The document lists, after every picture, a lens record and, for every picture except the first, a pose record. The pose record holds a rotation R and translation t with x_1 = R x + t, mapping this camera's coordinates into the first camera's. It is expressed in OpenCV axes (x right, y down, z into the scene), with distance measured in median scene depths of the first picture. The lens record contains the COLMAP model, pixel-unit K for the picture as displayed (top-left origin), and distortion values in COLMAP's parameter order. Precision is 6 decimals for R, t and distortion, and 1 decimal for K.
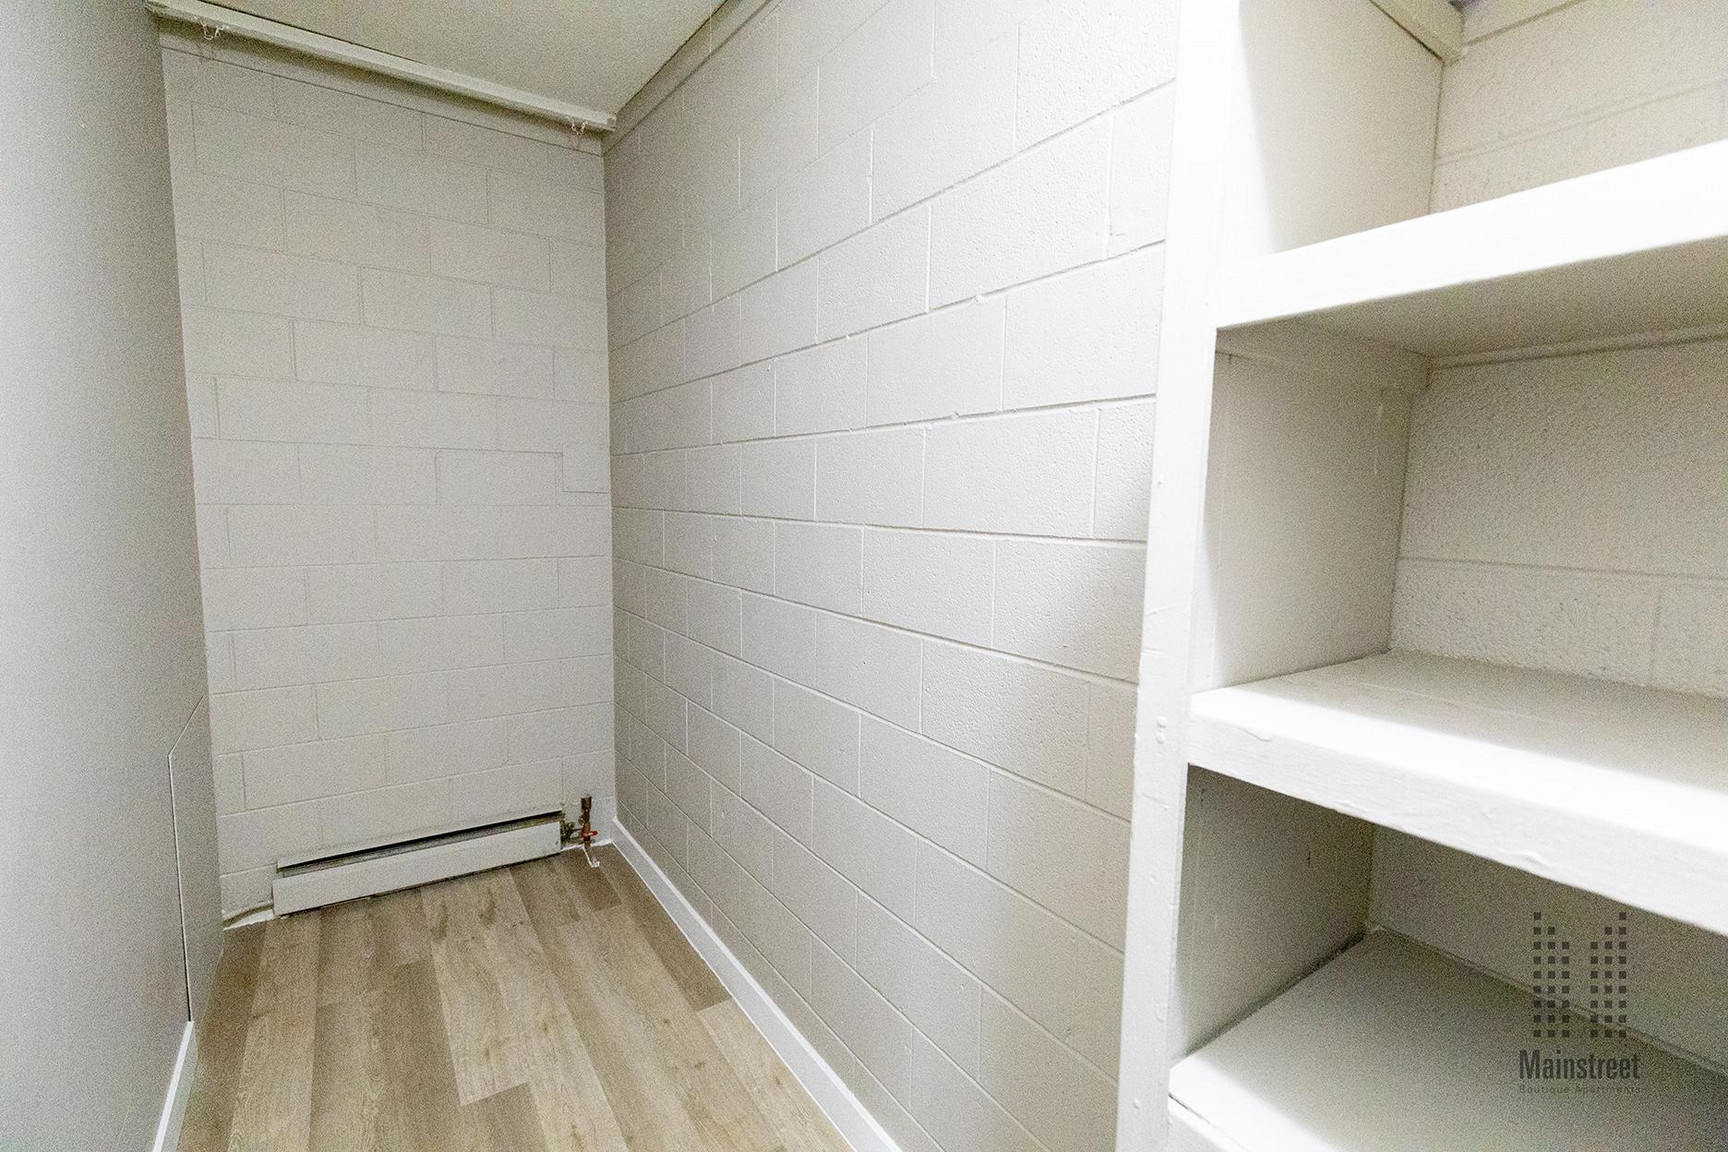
lens RADIAL K [[773.7, 0, 862.0], [0, 773.7, 577.2], [0, 0, 1]] dist [0.006869, 0.000340]
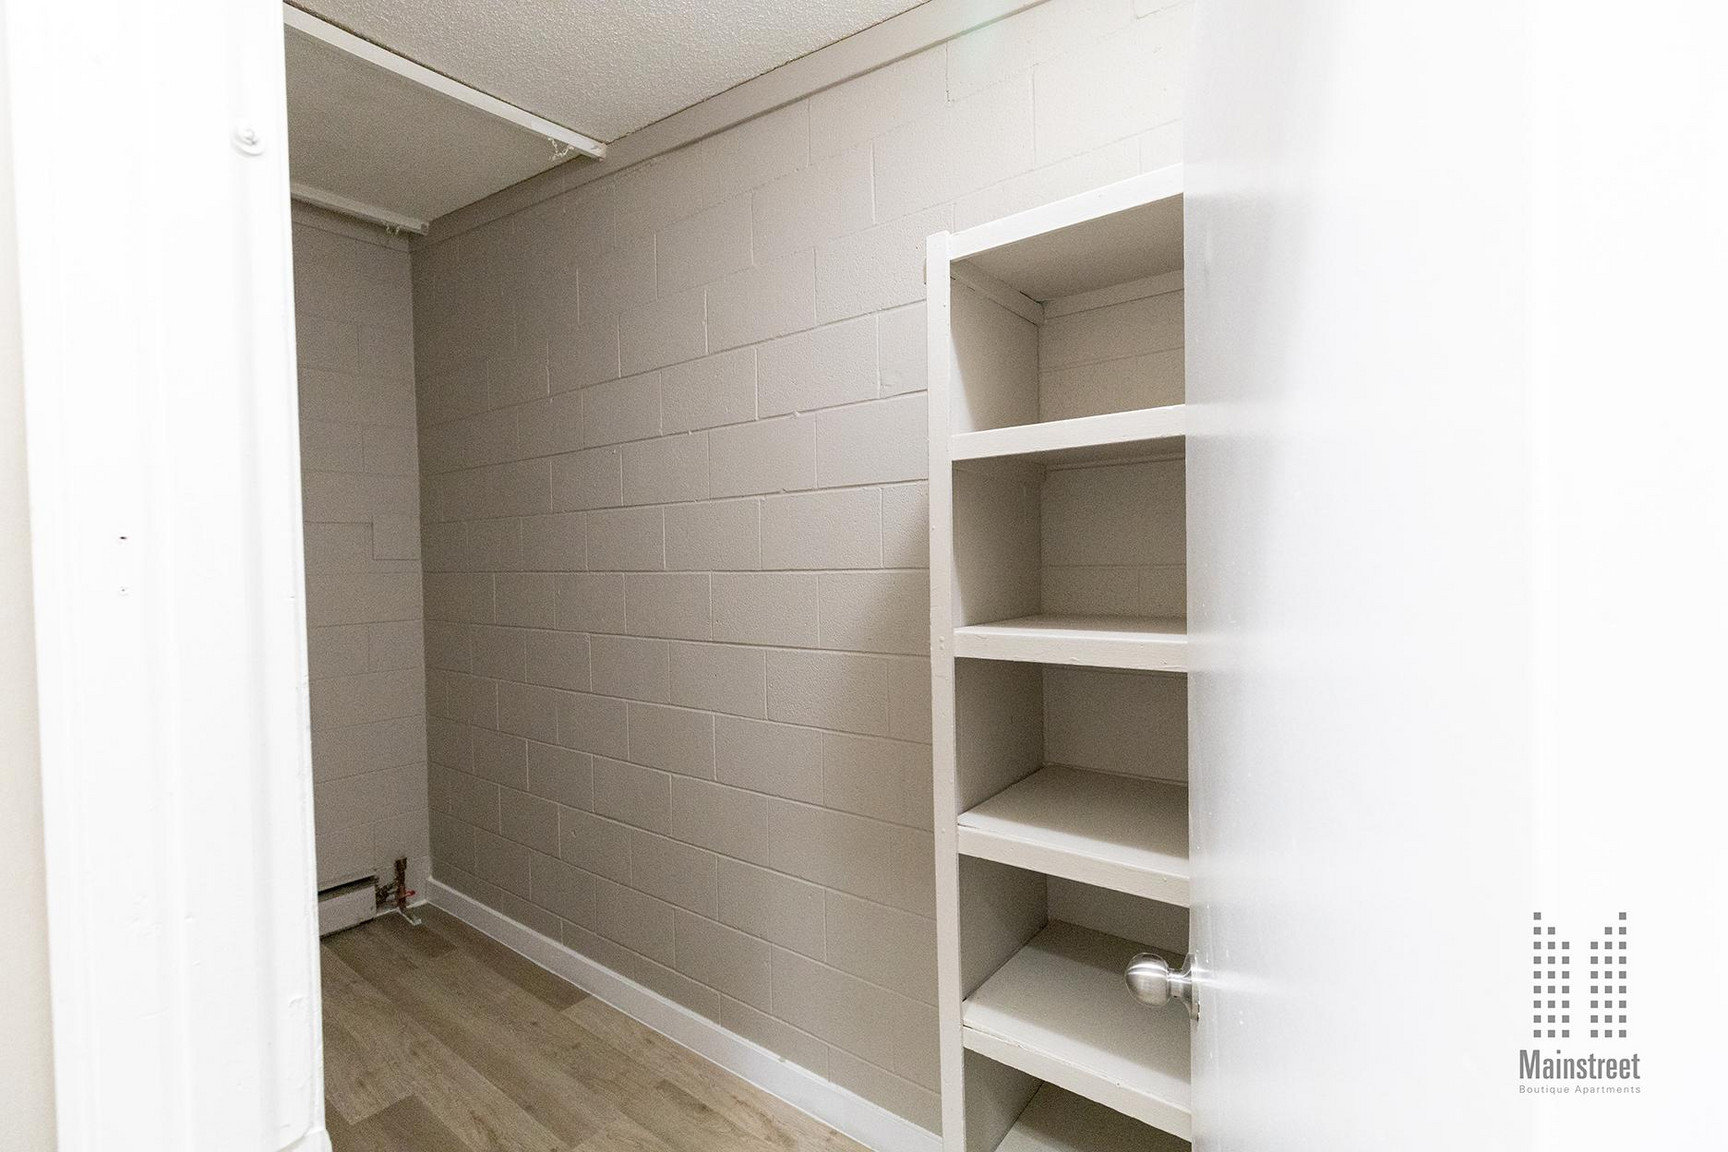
lens RADIAL K [[773.7, 0, 863.6], [0, 773.7, 576.3], [0, 0, 1]] dist [0.006869, 0.000340]
pose [[0.945759, -0.041764, 0.322172, -0.129713], [0.067897, 0.995212, -0.070302, 0.039122], [-0.317694, 0.088364, 0.944067, -0.250976]]
